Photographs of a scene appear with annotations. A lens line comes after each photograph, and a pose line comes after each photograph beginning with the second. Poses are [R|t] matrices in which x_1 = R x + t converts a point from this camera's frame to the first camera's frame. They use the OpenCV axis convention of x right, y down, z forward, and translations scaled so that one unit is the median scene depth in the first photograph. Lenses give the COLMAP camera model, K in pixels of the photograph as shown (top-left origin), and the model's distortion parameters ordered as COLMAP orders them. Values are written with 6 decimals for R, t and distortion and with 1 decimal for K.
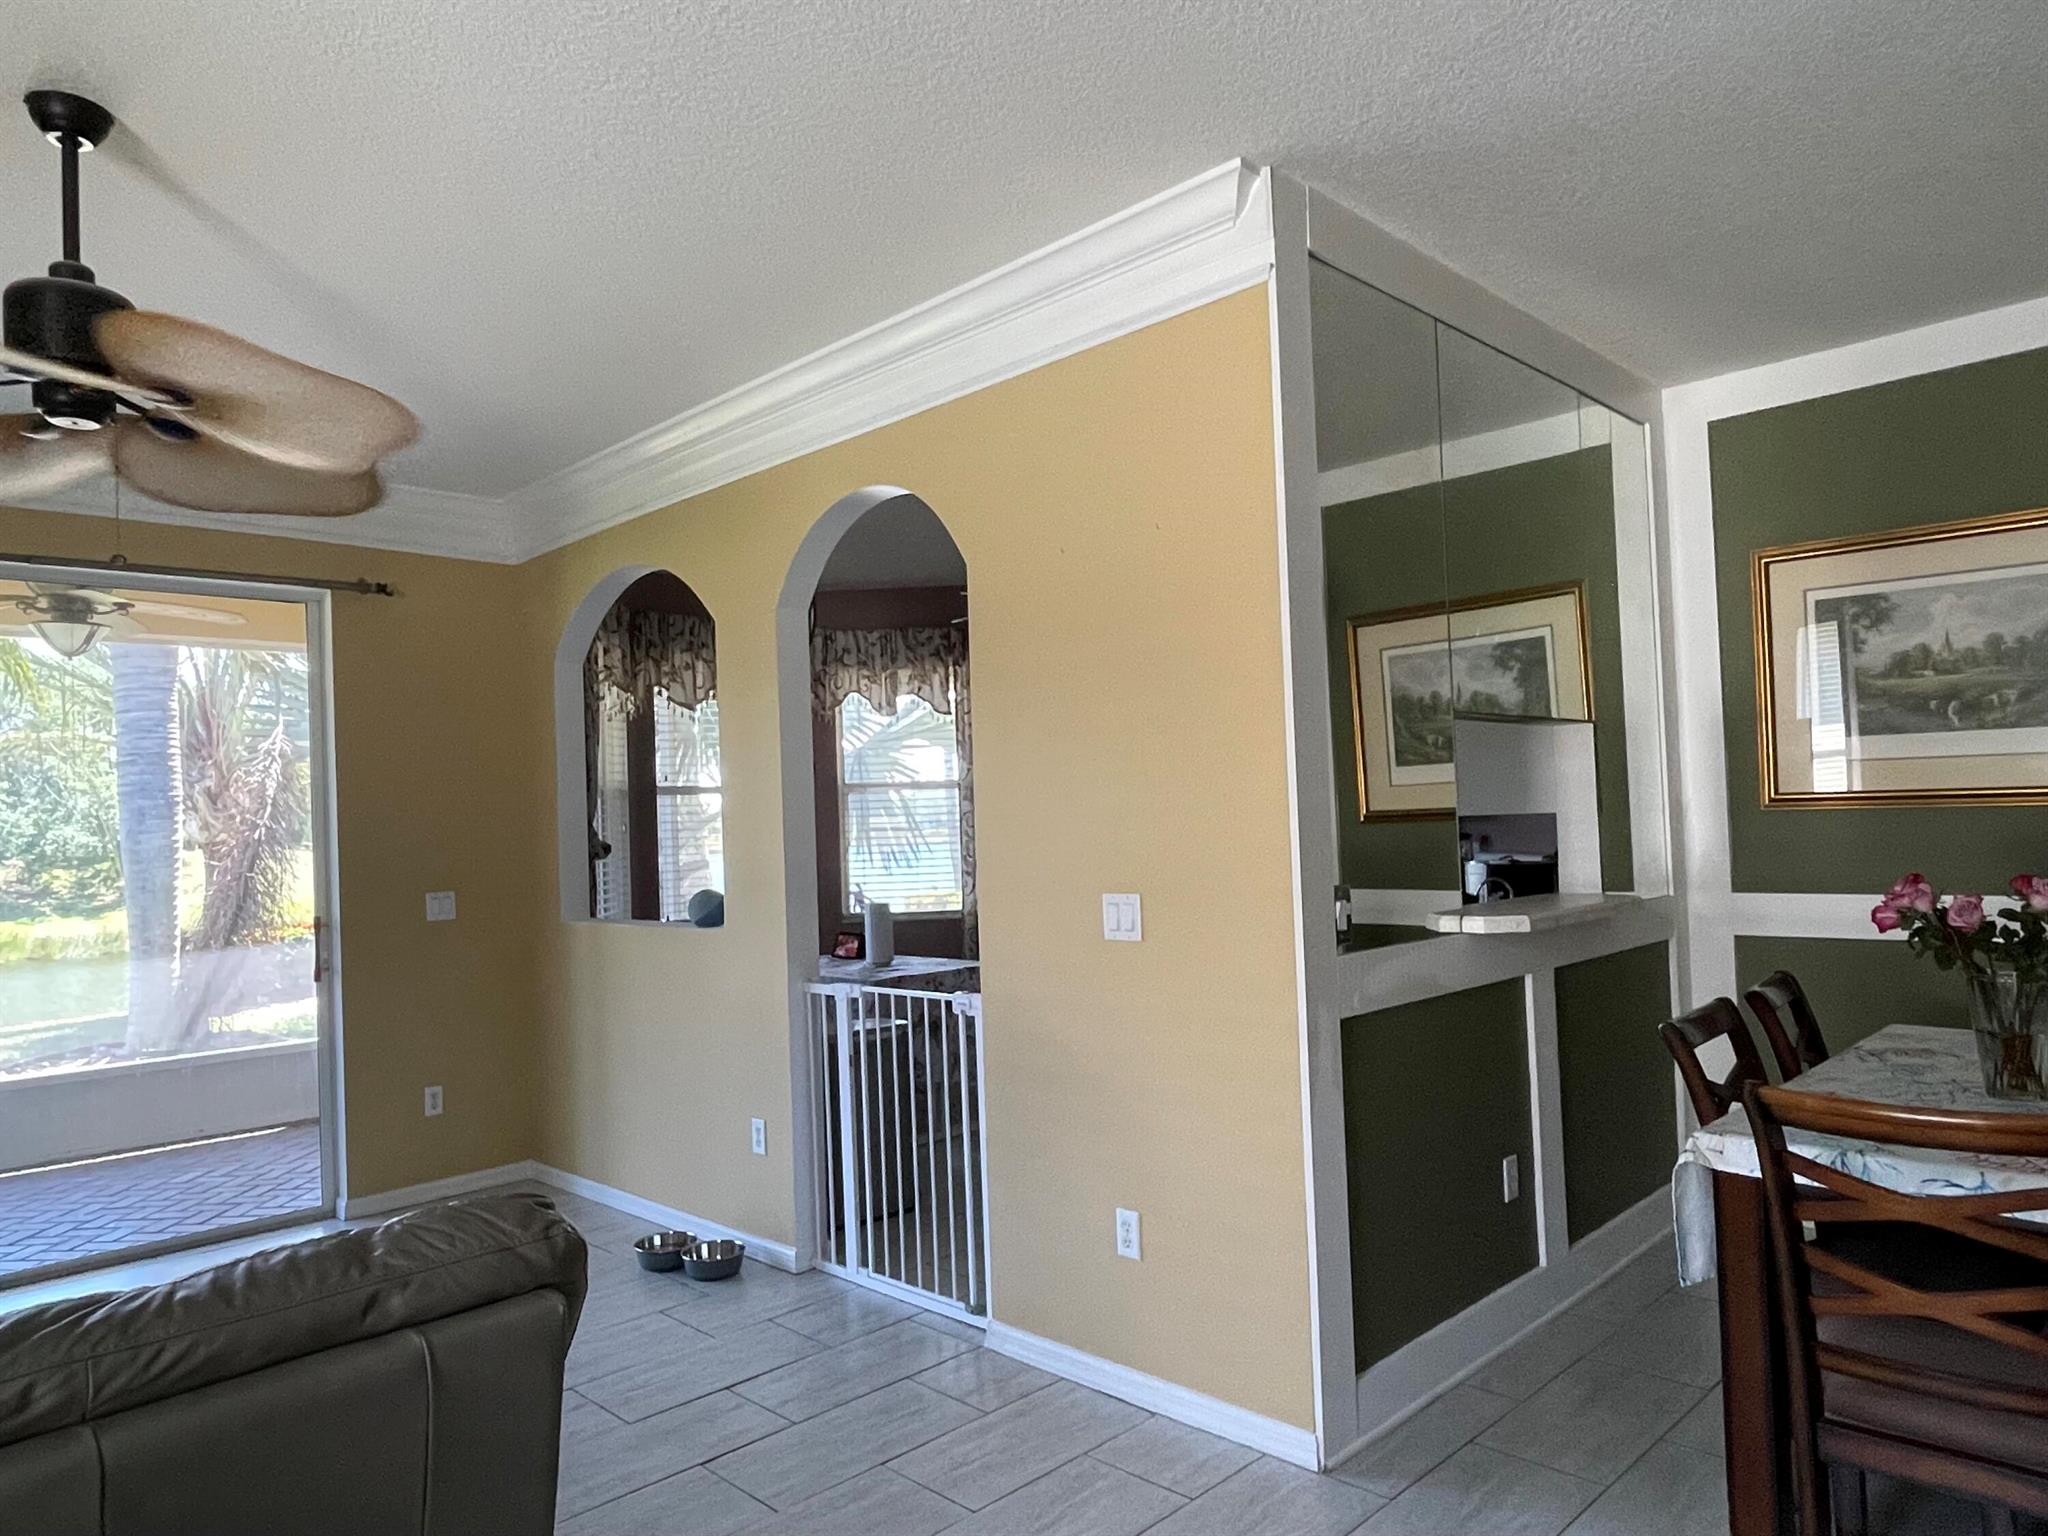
lens RADIAL K [[1317.6, 0, 1006.1], [0, 1317.6, 776.4], [0, 0, 1]] dist [0.015330, -0.014935]
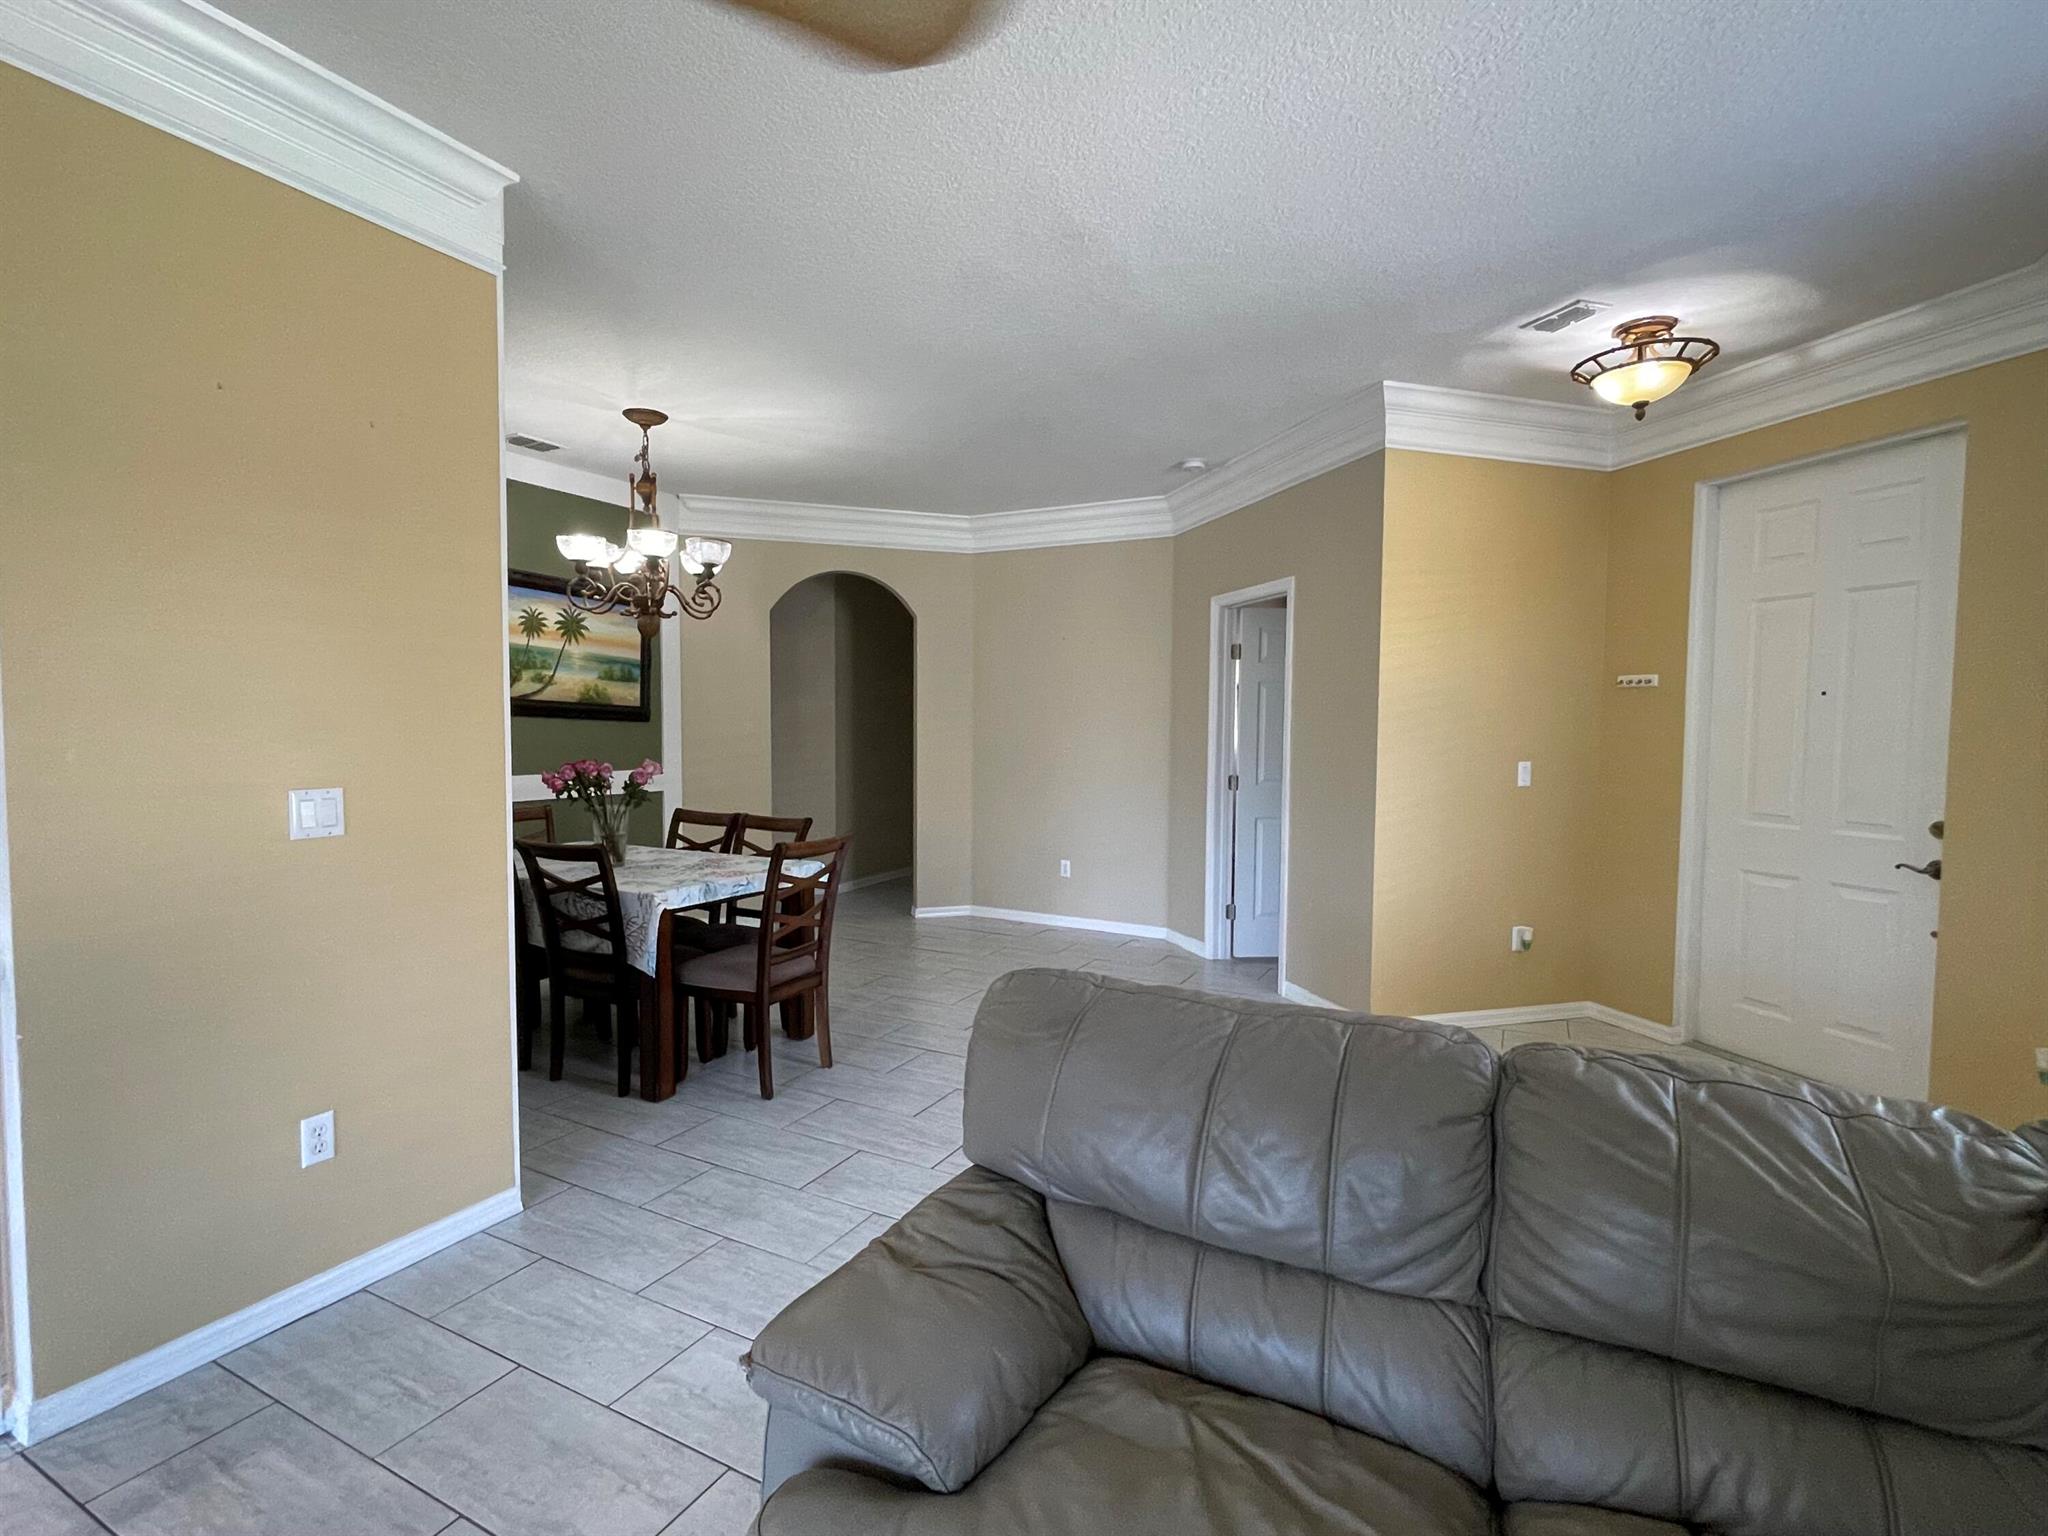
lens RADIAL K [[979.2, 0, 1013.7], [0, 979.2, 779.3], [0, 0, 1]] dist [-0.006198, 0.004753]
pose [[-0.302301, -0.019944, 0.953004, -0.587532], [-0.026673, 0.999567, 0.012458, 0.047896], [-0.952839, -0.021653, -0.302702, 0.585958]]
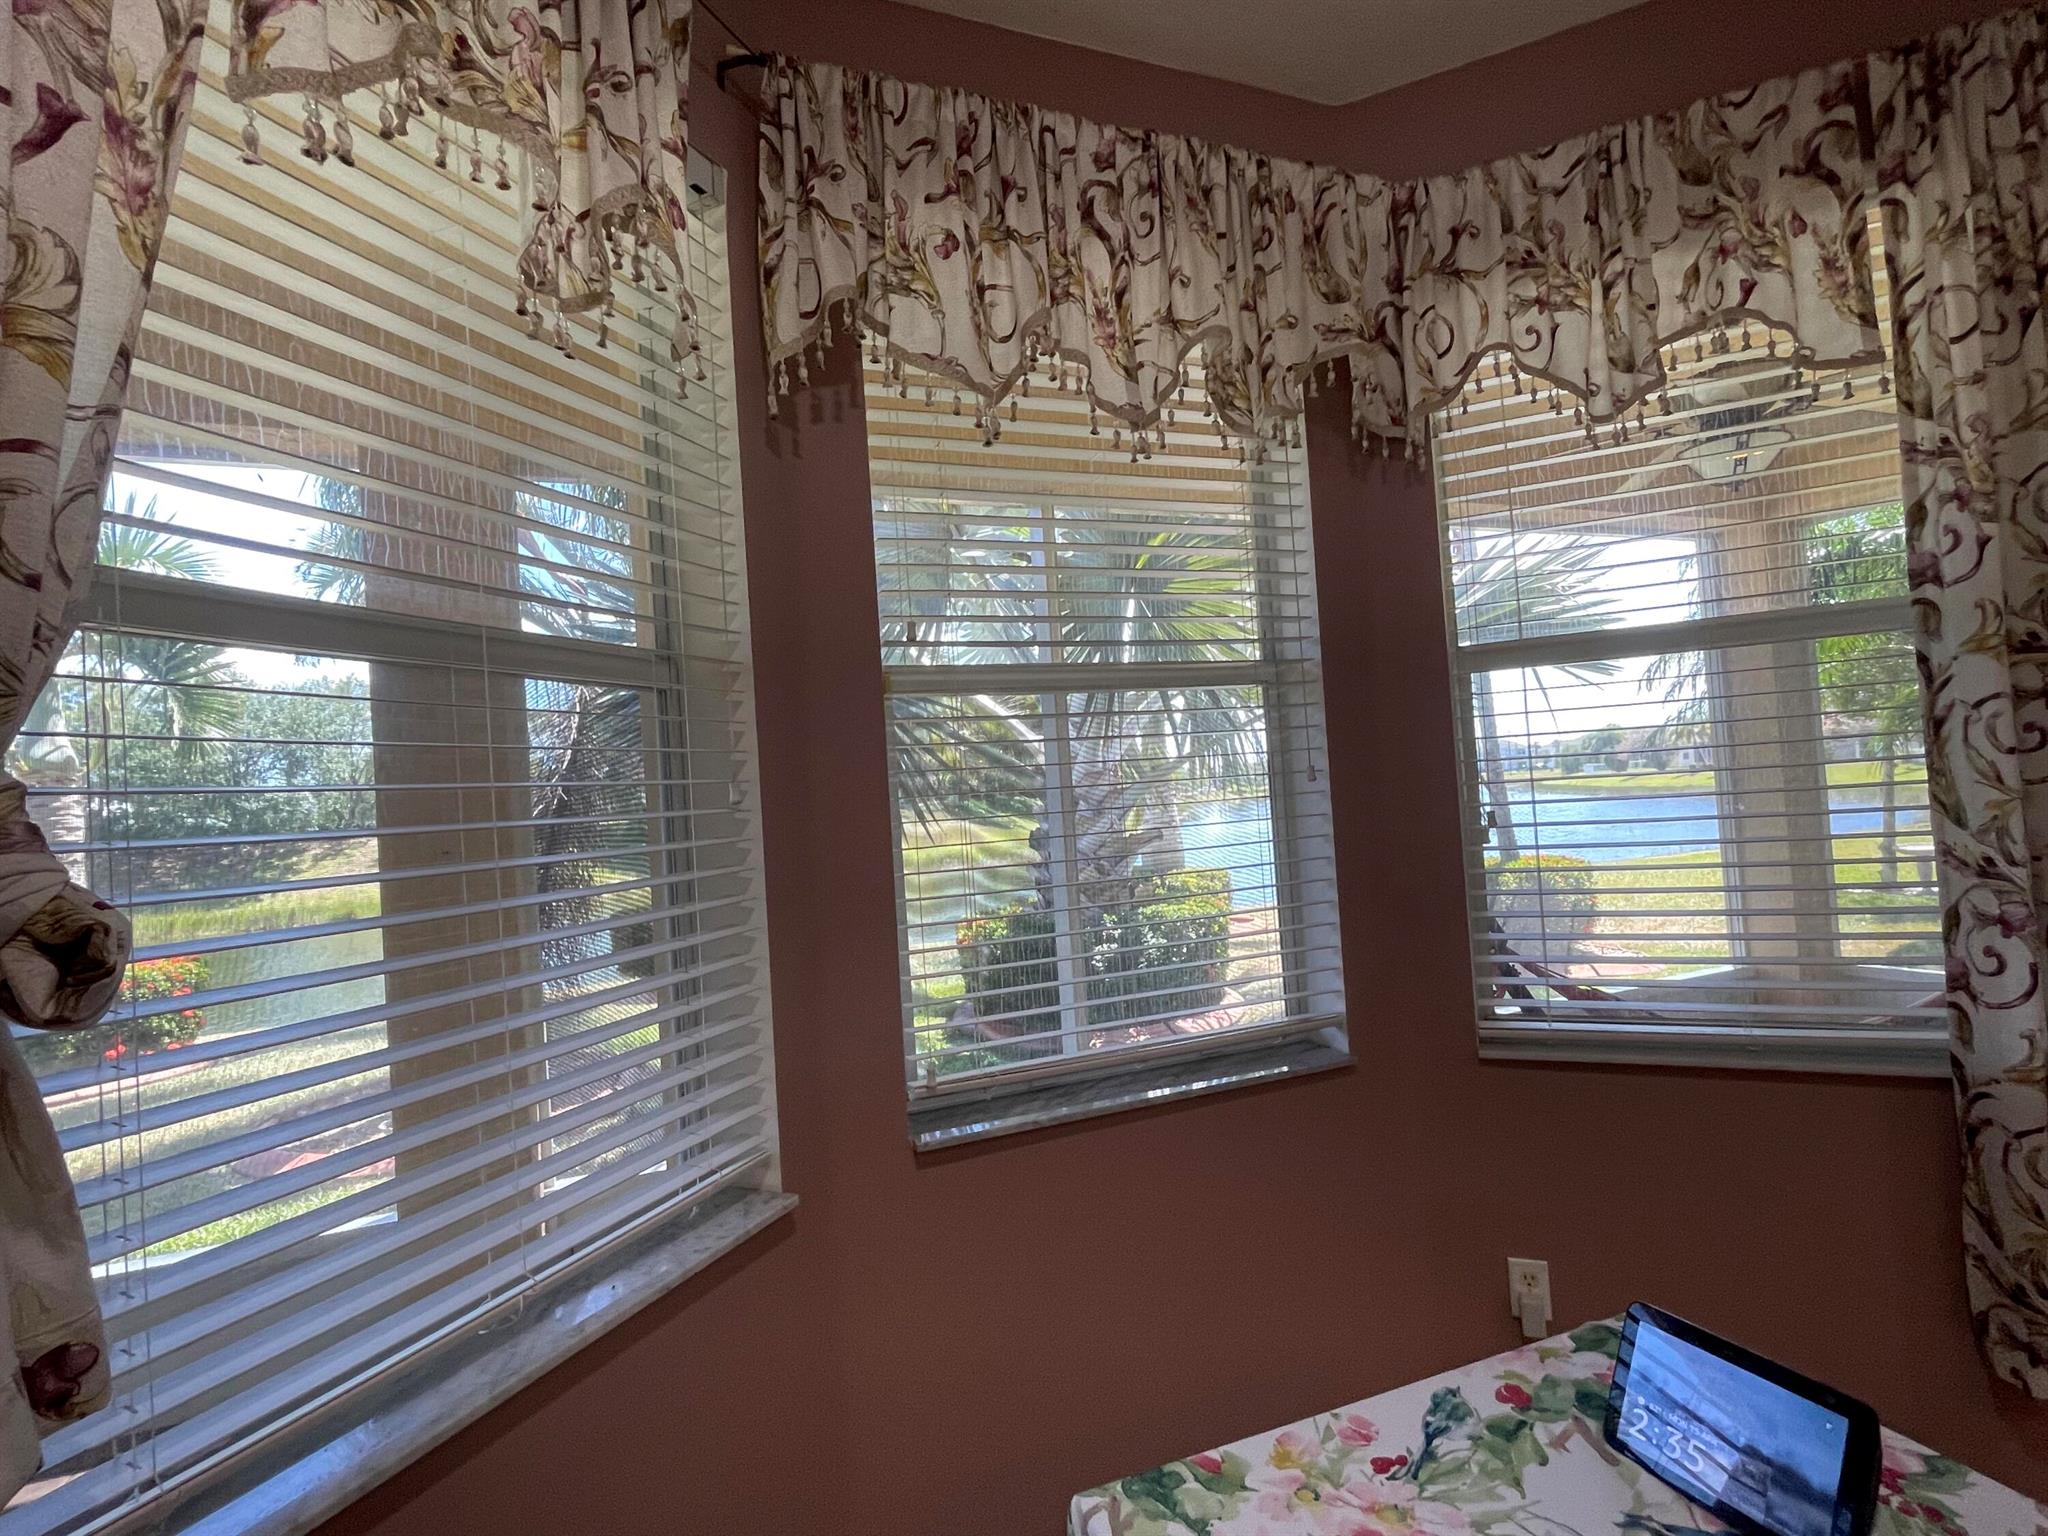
lens RADIAL K [[979.2, 0, 1025.1], [0, 979.2, 776.1], [0, 0, 1]] dist [-0.006198, 0.004753]
pose [[0.918566, -0.033754, -0.393823, -0.248122], [0.046524, 0.998654, 0.022923, 0.054962], [0.392519, -0.039379, 0.918901, 1.385177]]
